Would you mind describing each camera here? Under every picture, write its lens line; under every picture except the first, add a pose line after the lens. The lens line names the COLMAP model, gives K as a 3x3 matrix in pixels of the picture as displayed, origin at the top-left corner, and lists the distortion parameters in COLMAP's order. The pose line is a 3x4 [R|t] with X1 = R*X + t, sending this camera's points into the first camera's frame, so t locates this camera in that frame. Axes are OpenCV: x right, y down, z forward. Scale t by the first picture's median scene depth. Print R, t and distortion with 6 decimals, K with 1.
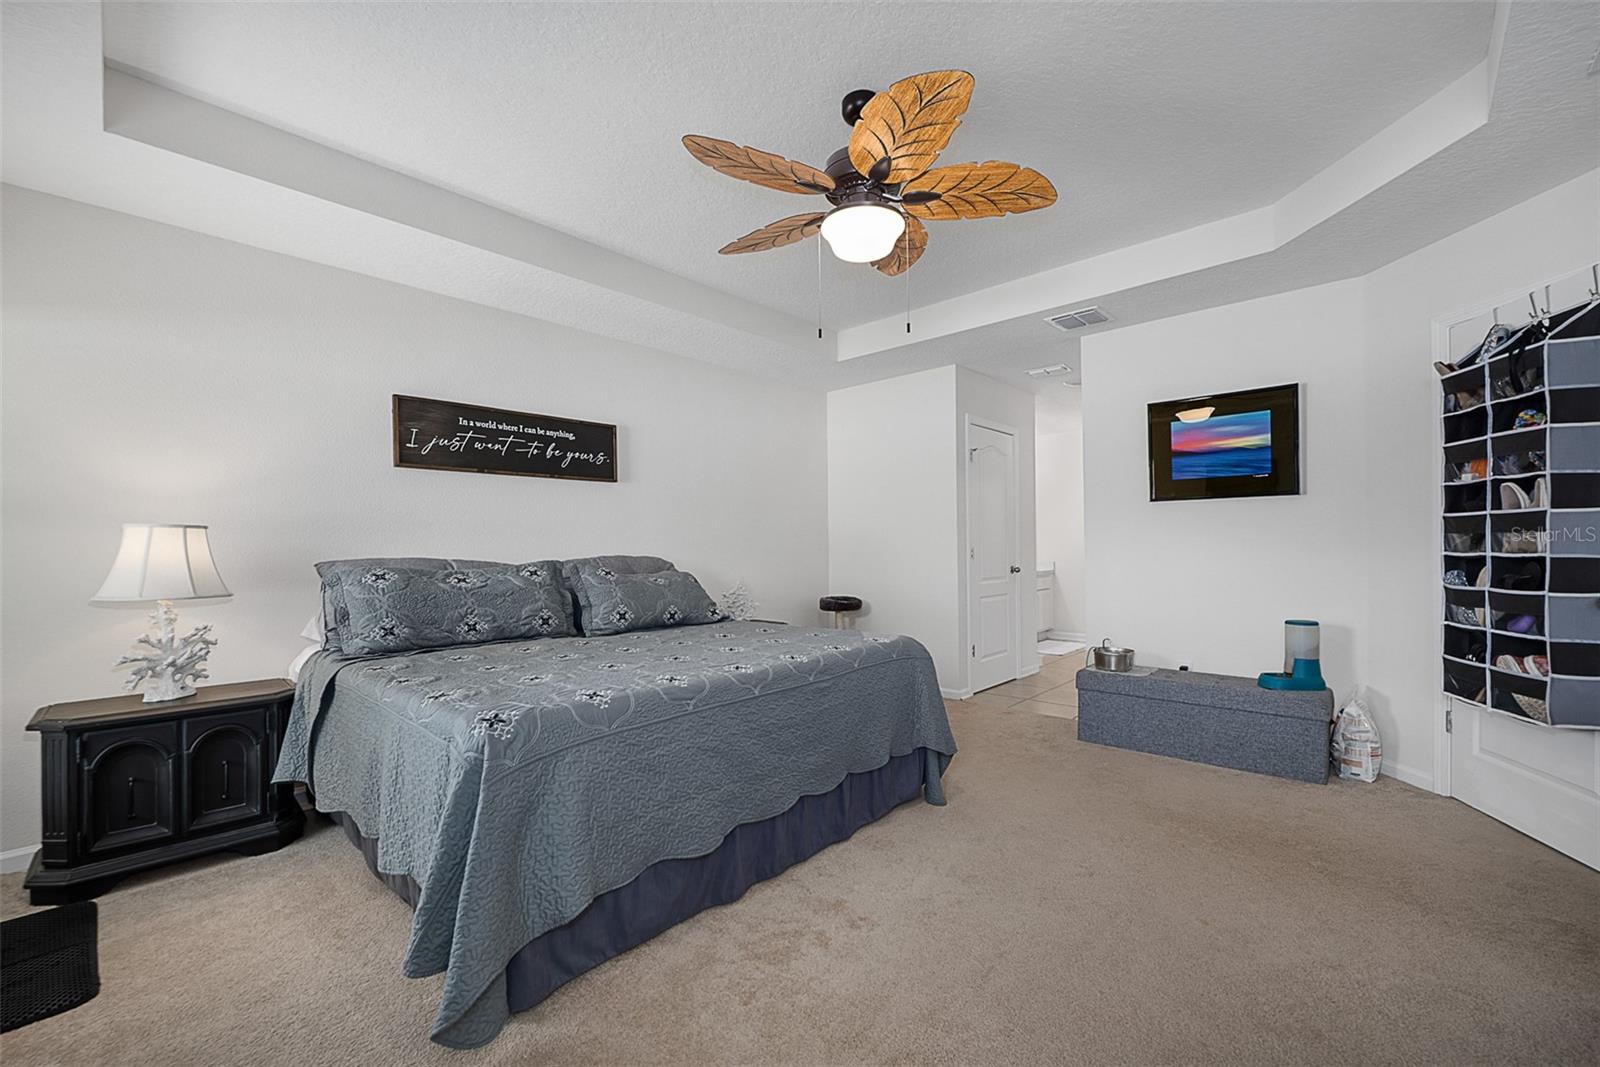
lens RADIAL K [[660.6, 0, 804.9], [0, 660.6, 541.7], [0, 0, 1]] dist [-0.001893, -0.000085]
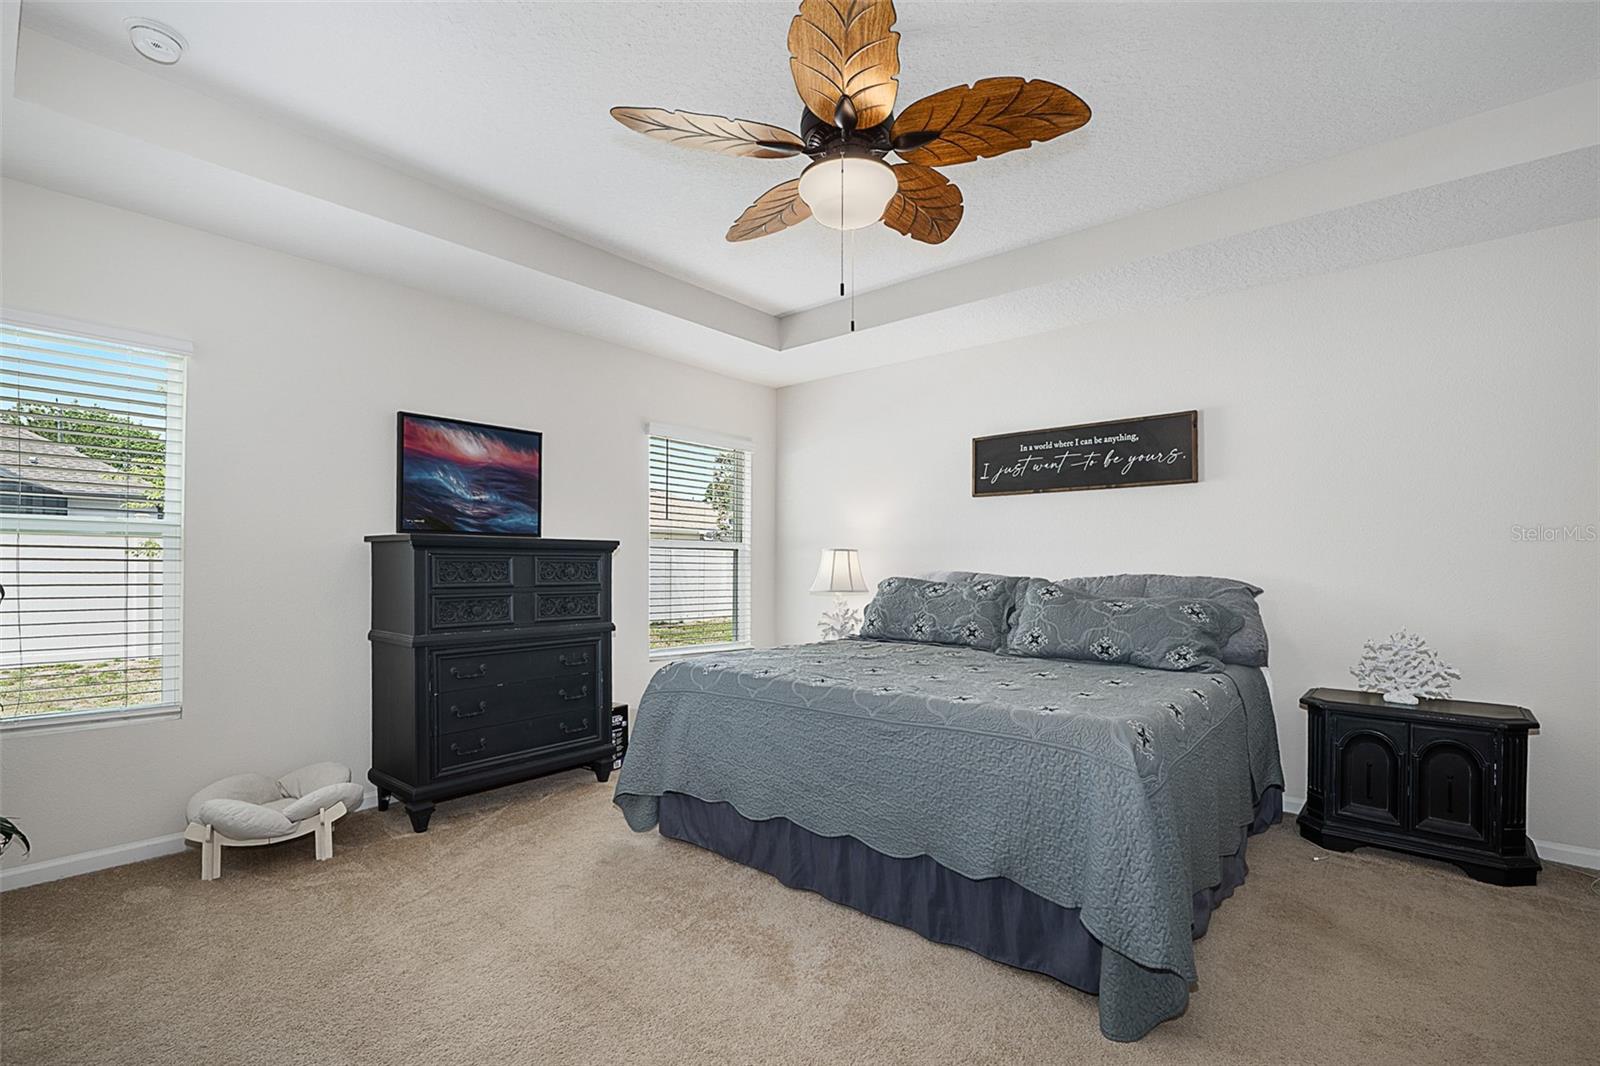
lens RADIAL K [[715.4, 0, 809.6], [0, 715.4, 562.8], [0, 0, 1]] dist [-0.001611, -0.000100]
pose [[0.042735, 0.005458, -0.999072, 0.661907], [0.003209, 0.999979, 0.005600, -0.000257], [0.999081, -0.003445, 0.042716, 0.606495]]
